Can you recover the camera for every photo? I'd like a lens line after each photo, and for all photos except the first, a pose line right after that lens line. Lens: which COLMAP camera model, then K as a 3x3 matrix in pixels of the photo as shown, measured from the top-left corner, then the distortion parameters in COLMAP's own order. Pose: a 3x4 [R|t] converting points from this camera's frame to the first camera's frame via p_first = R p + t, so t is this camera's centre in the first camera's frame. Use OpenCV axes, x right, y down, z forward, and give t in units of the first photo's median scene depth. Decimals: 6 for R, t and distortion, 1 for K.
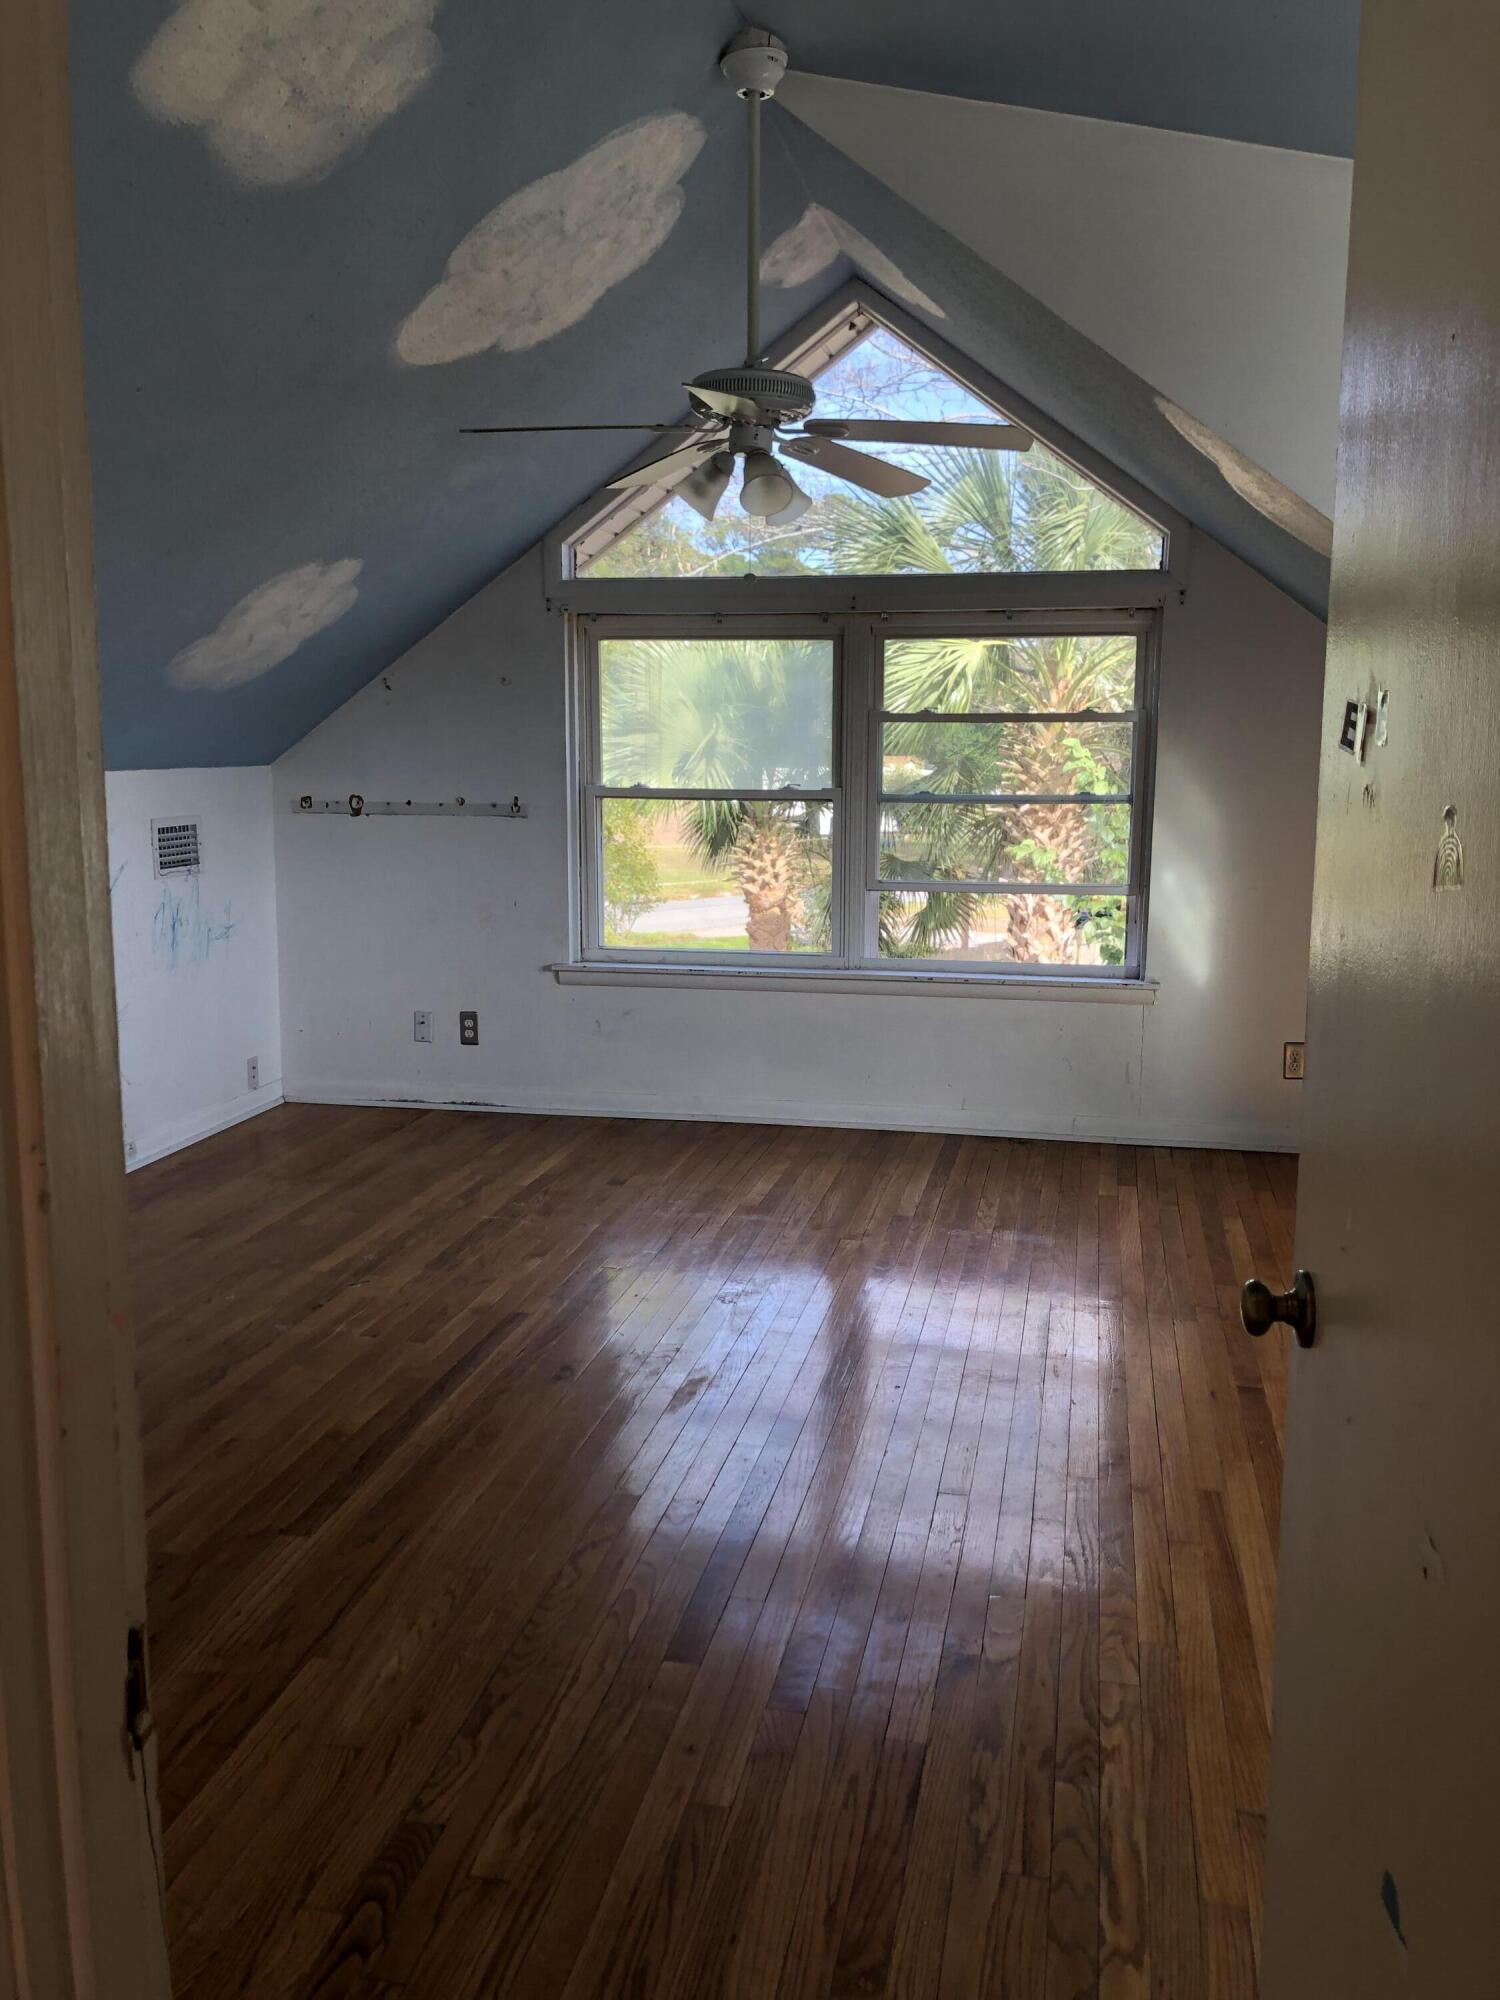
lens RADIAL K [[1648.4, 0, 746.6], [0, 1648.4, 995.3], [0, 0, 1]] dist [0.031669, -0.032534]
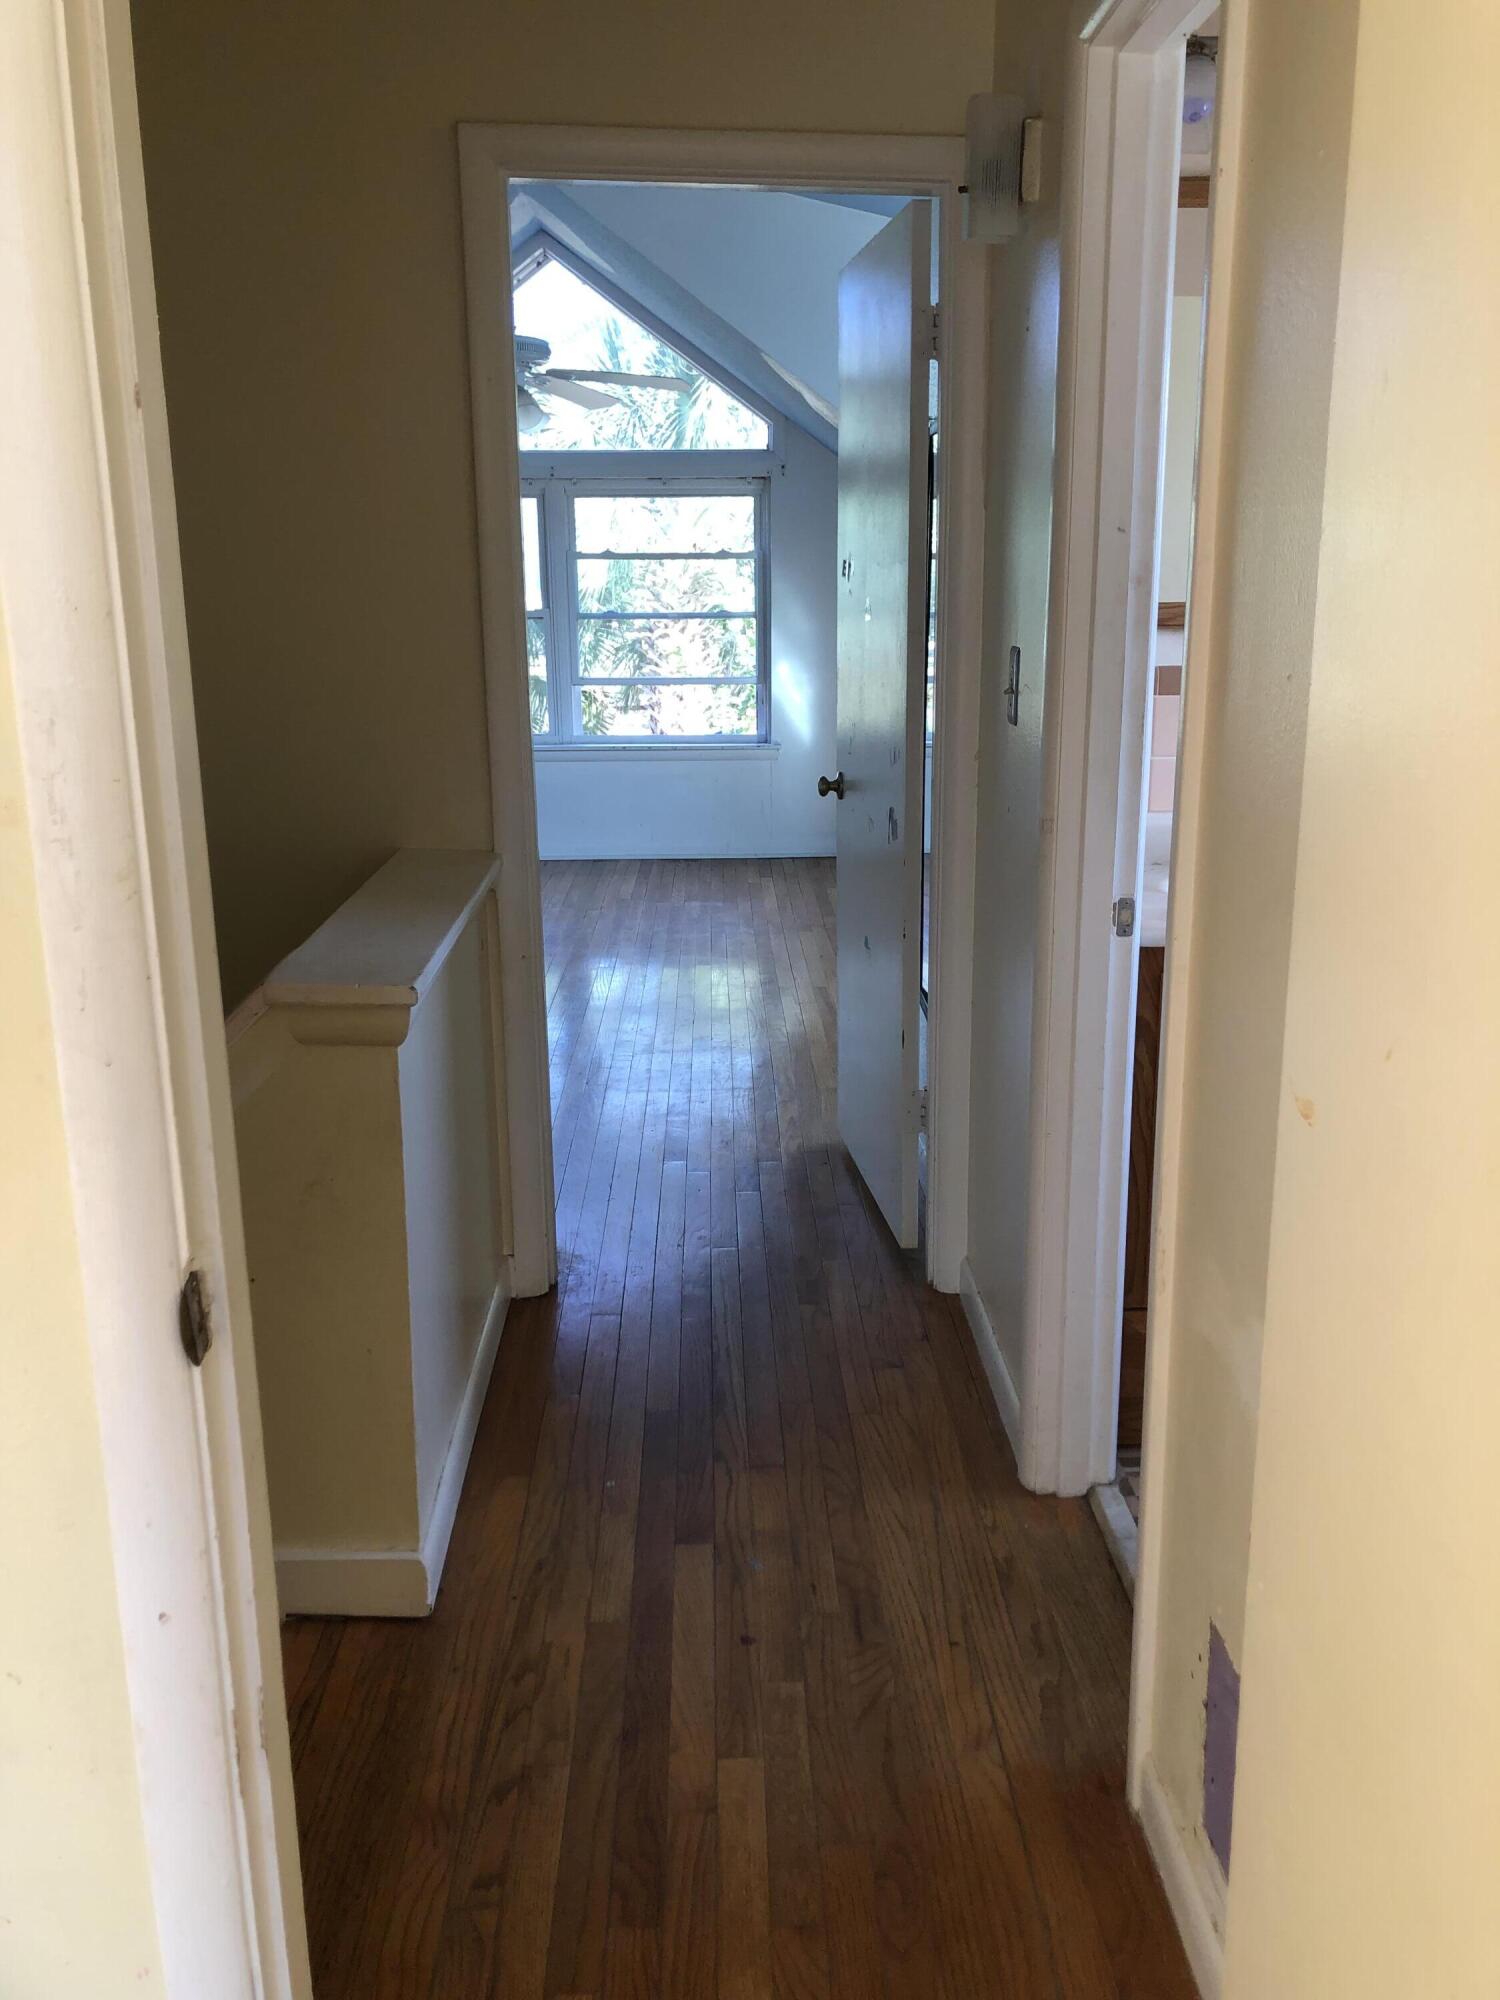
lens RADIAL K [[1648.4, 0, 751.3], [0, 1648.4, 1003.7], [0, 0, 1]] dist [0.031669, -0.032534]
pose [[0.972969, -0.071059, 0.219732, -0.117199], [0.048180, 0.993006, 0.107789, 0.065891], [-0.225855, -0.094289, 0.969587, -0.447805]]
